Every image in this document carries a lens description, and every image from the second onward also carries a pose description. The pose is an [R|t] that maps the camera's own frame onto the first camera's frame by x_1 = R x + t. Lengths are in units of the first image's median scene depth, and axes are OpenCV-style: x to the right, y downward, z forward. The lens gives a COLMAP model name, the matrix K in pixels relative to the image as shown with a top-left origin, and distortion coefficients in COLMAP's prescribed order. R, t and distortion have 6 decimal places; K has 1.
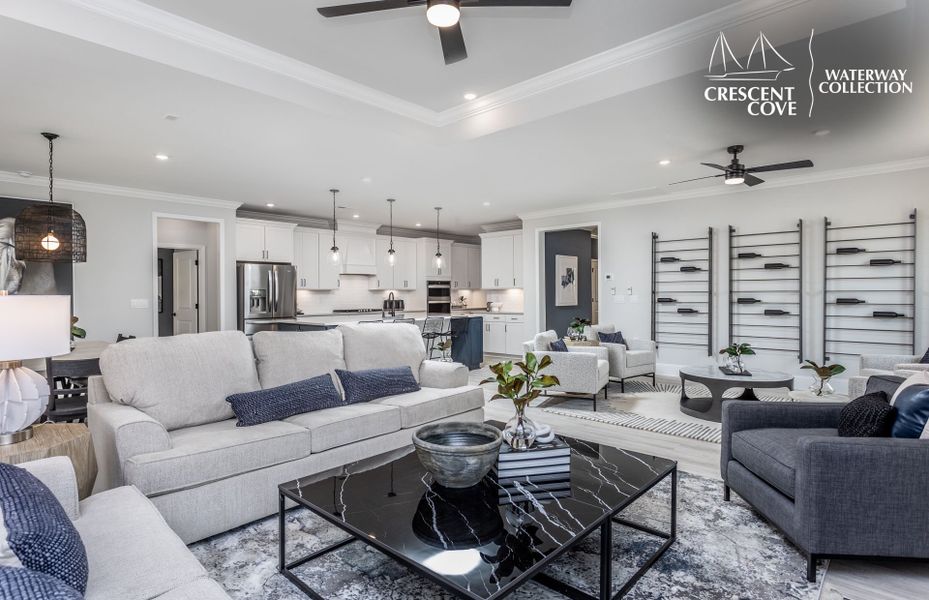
lens RADIAL K [[496.9, 0, 482.8], [0, 496.9, 291.4], [0, 0, 1]] dist [0.004592, -0.001068]
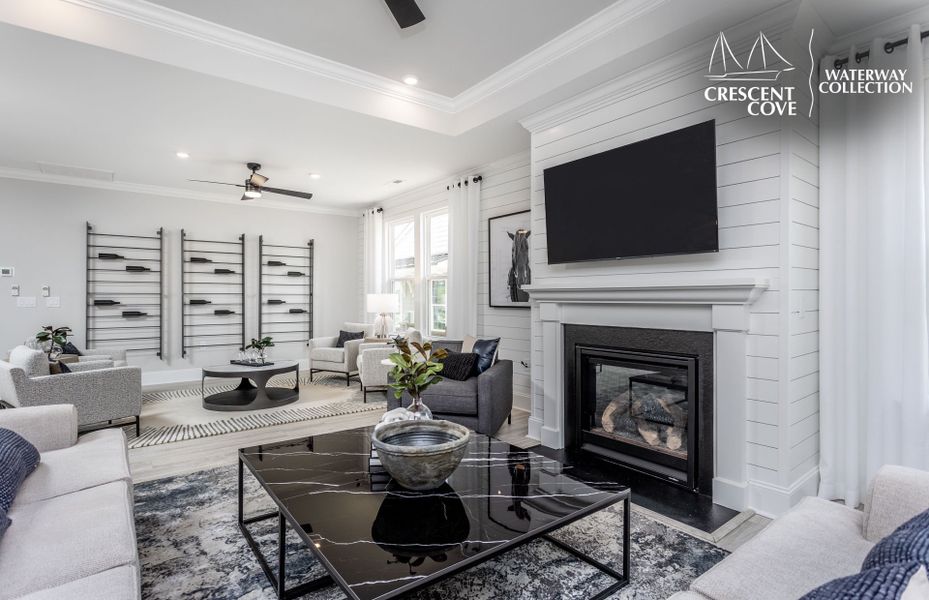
lens RADIAL K [[456.7, 0, 458.3], [0, 456.7, 295.7], [0, 0, 1]] dist [-0.002416, -0.001550]
pose [[0.181704, 0.004963, 0.983341, -0.331500], [-0.007394, 0.999966, -0.003681, 0.004230], [-0.983325, -0.006602, 0.181735, 0.265405]]
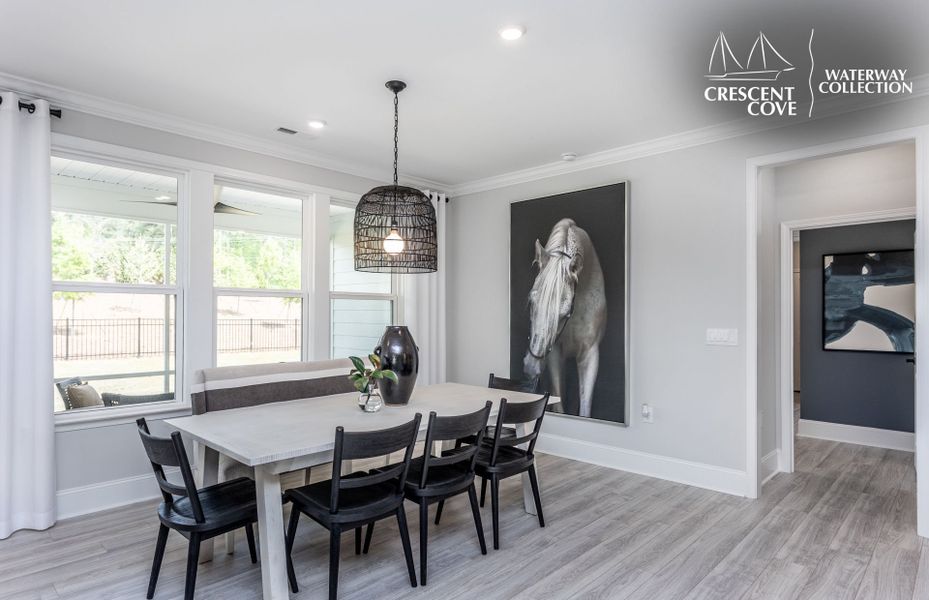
lens RADIAL K [[496.9, 0, 440.7], [0, 496.9, 307.0], [0, 0, 1]] dist [0.004592, -0.001068]
pose [[-0.054308, -0.007851, -0.998493, -0.130566], [0.012814, 0.999881, -0.008559, -0.004295], [0.998442, -0.013259, -0.054201, 0.800802]]
